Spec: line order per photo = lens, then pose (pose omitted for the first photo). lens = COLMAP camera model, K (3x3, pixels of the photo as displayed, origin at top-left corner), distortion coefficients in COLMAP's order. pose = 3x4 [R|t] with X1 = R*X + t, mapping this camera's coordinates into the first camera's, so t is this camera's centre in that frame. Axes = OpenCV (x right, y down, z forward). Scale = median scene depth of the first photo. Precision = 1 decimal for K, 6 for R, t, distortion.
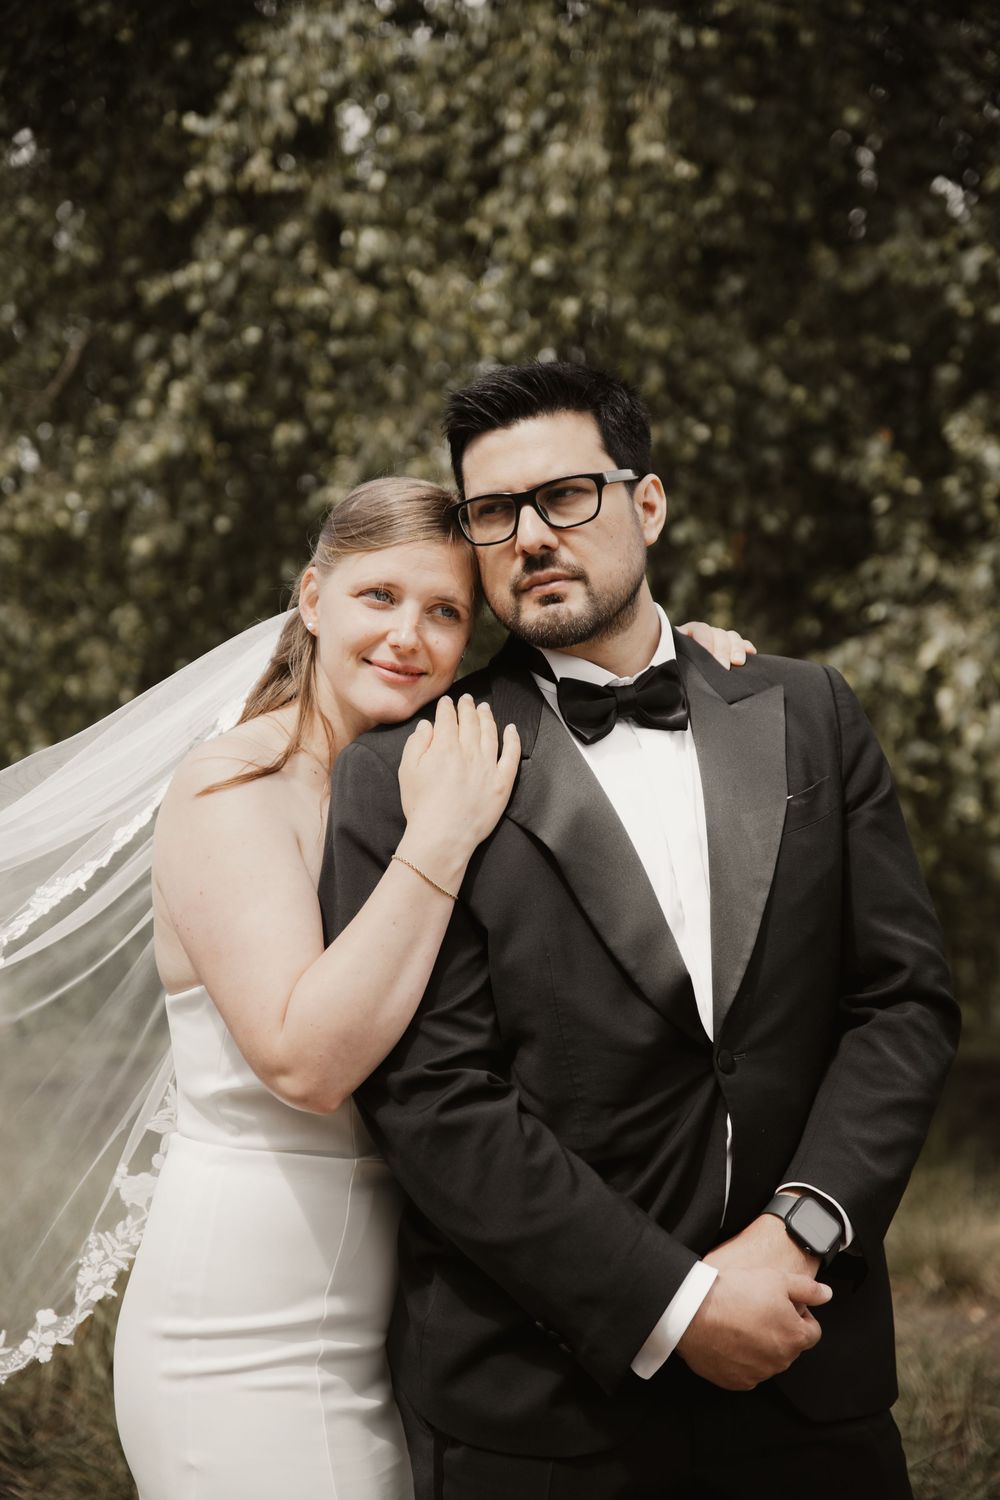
lens RADIAL K [[3052.2, 0, 500.0], [0, 3052.2, 750.0], [0, 0, 1]] dist [0.446855, -3.533688]
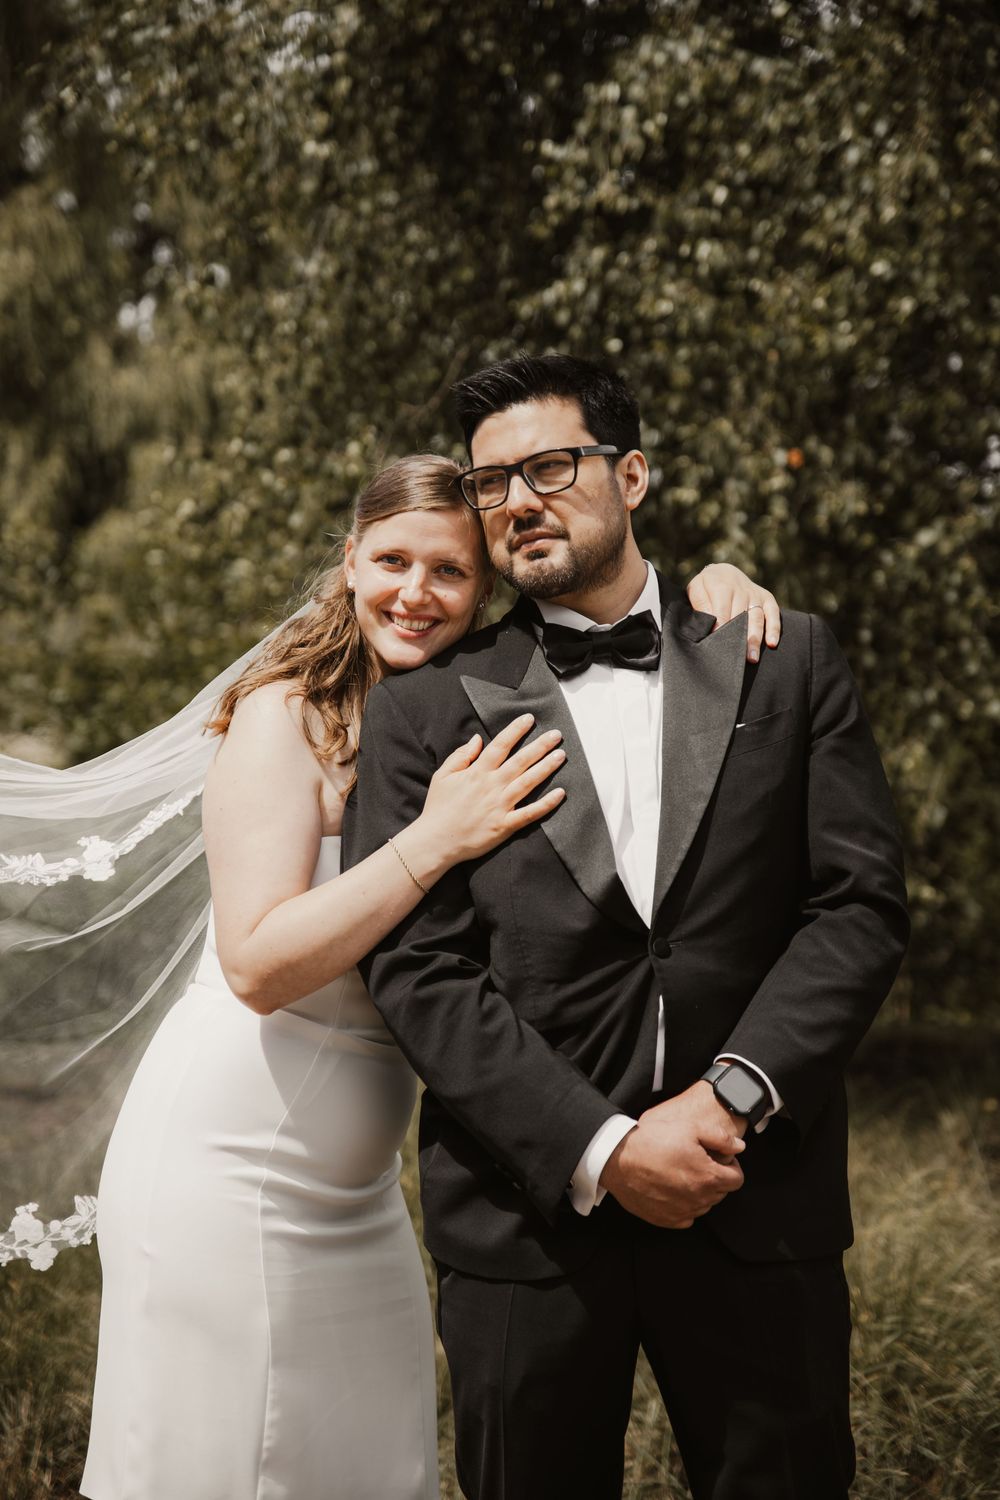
lens RADIAL K [[3052.2, 0, 500.0], [0, 3052.2, 750.0], [0, 0, 1]] dist [0.446855, -3.533688]
pose [[0.983624, -0.007195, -0.180091, 0.208468], [0.006427, 0.999968, -0.004845, 0.028969], [0.180120, 0.003608, 0.983638, -0.149157]]
